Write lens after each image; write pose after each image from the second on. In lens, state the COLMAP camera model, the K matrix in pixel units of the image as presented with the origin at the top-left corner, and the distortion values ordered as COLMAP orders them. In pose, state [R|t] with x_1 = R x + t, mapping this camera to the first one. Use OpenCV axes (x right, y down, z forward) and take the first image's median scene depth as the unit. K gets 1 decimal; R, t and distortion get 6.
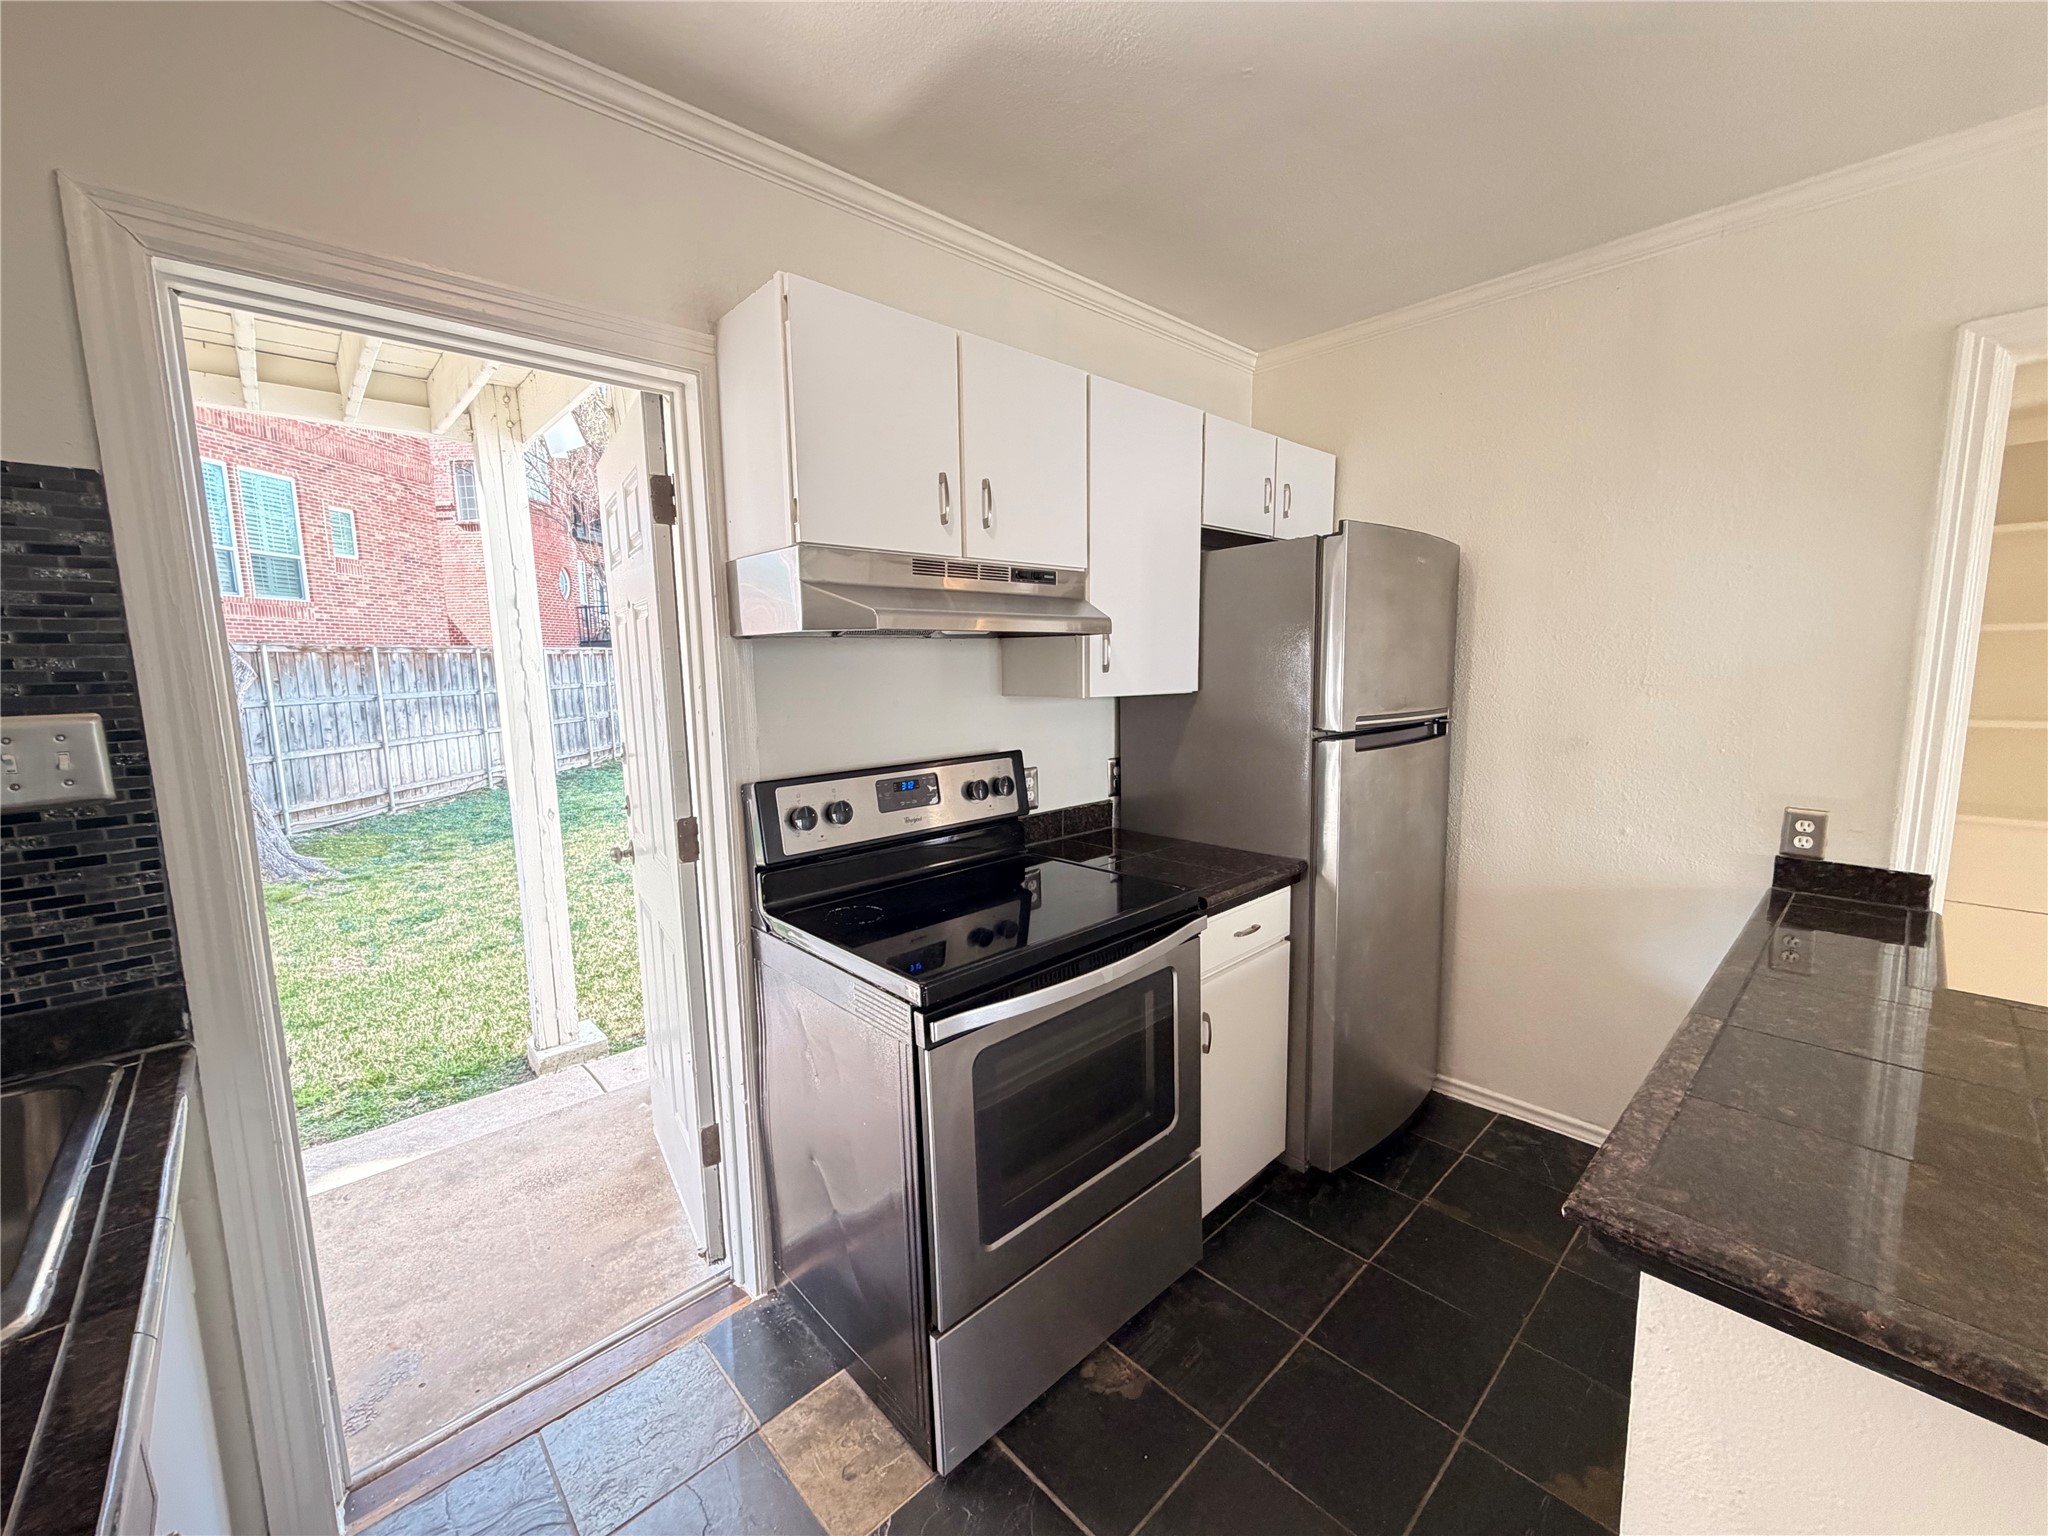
lens RADIAL K [[823.1, 0, 1029.4], [0, 823.1, 770.5], [0, 0, 1]] dist [-0.000236, 0.000232]
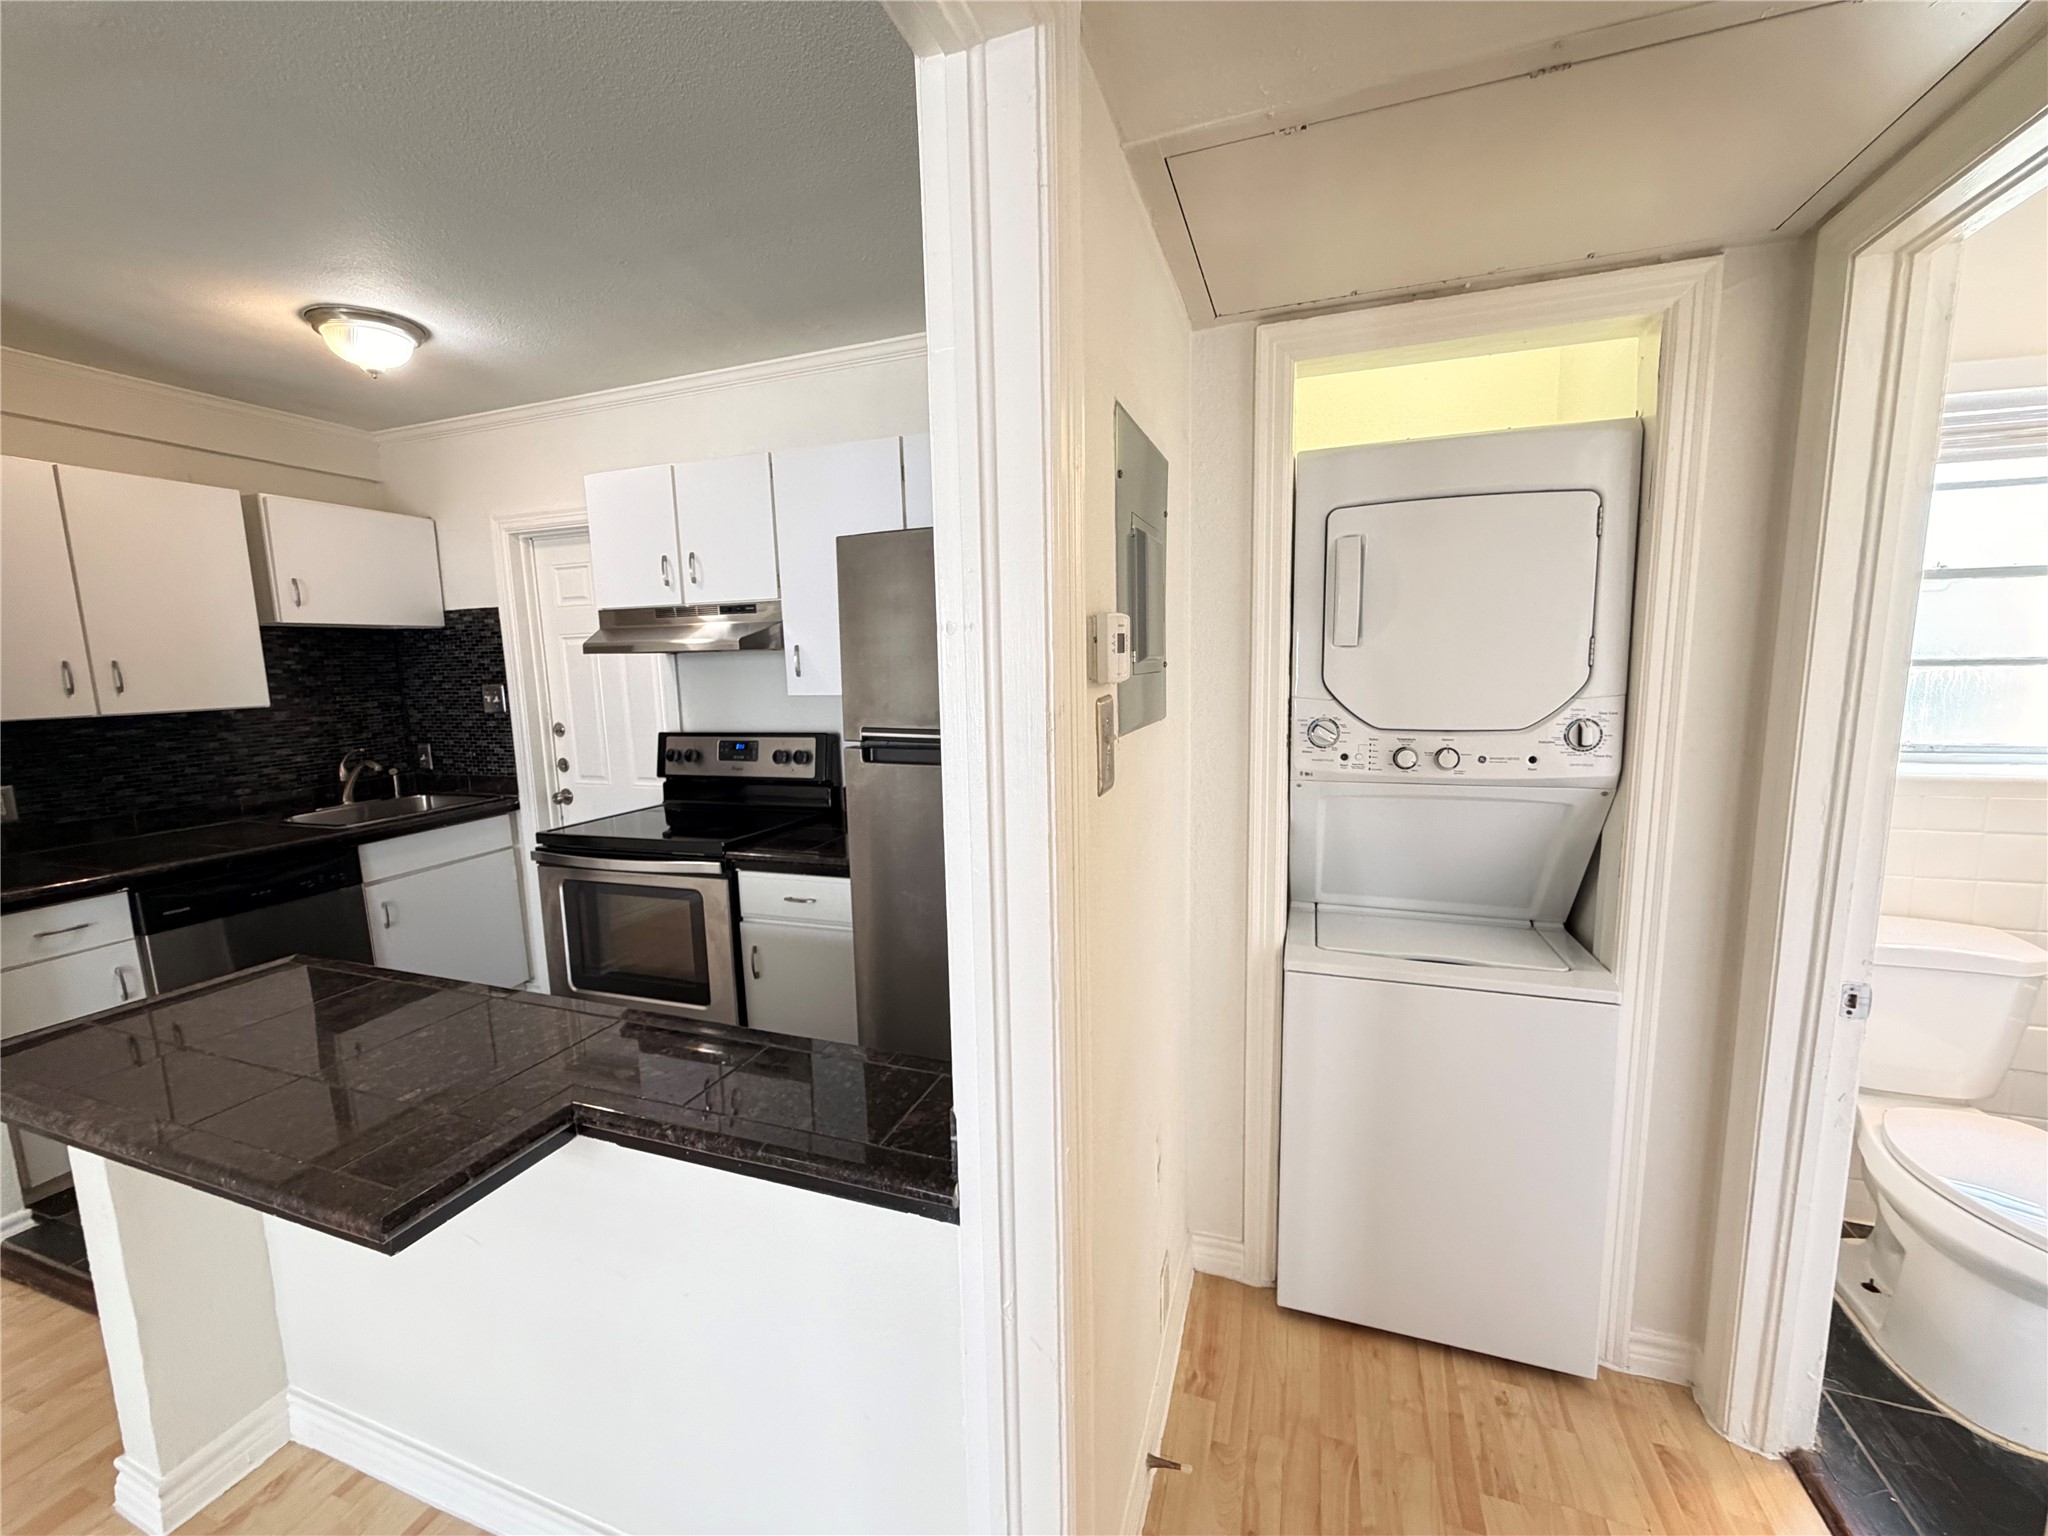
lens RADIAL K [[823.1, 0, 1002.4], [0, 823.1, 759.7], [0, 0, 1]] dist [-0.000236, 0.000232]
pose [[0.454481, 0.112307, -0.883648, 1.488516], [-0.099847, 0.992191, 0.074749, -0.126170], [0.885143, 0.054258, 0.462146, 0.745195]]
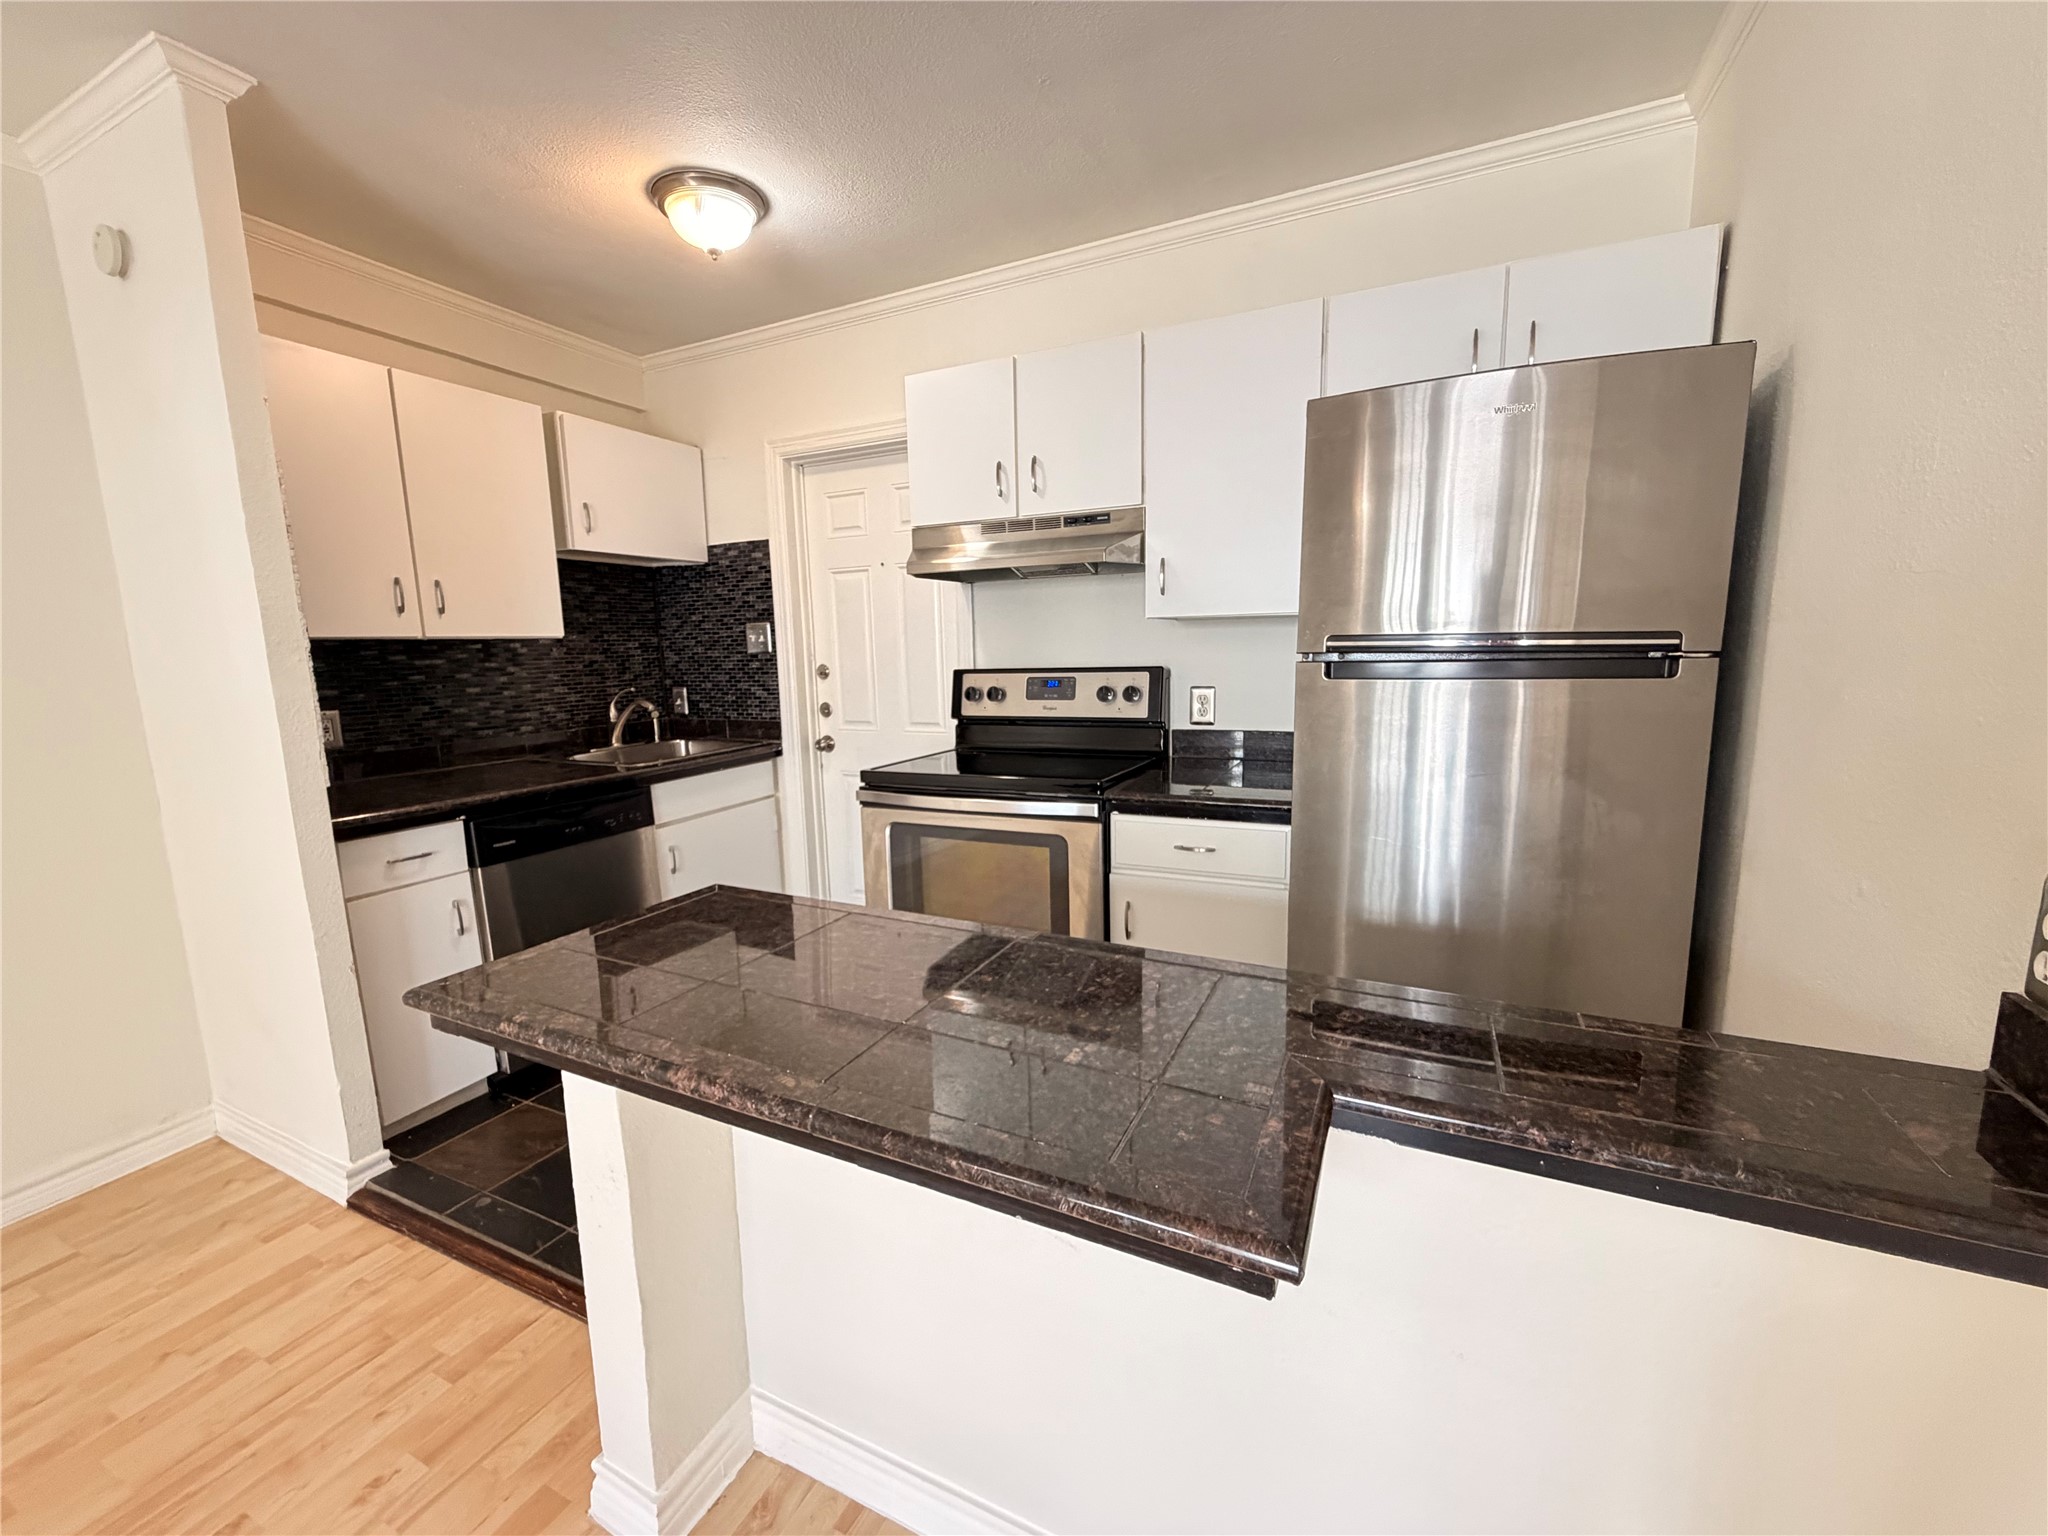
lens RADIAL K [[823.1, 0, 1005.9], [0, 823.1, 759.8], [0, 0, 1]] dist [-0.000236, 0.000232]
pose [[0.357960, 0.136413, -0.923719, 1.153979], [-0.105627, 0.988837, 0.105097, 0.007922], [0.927743, 0.059949, 0.368373, 0.436966]]
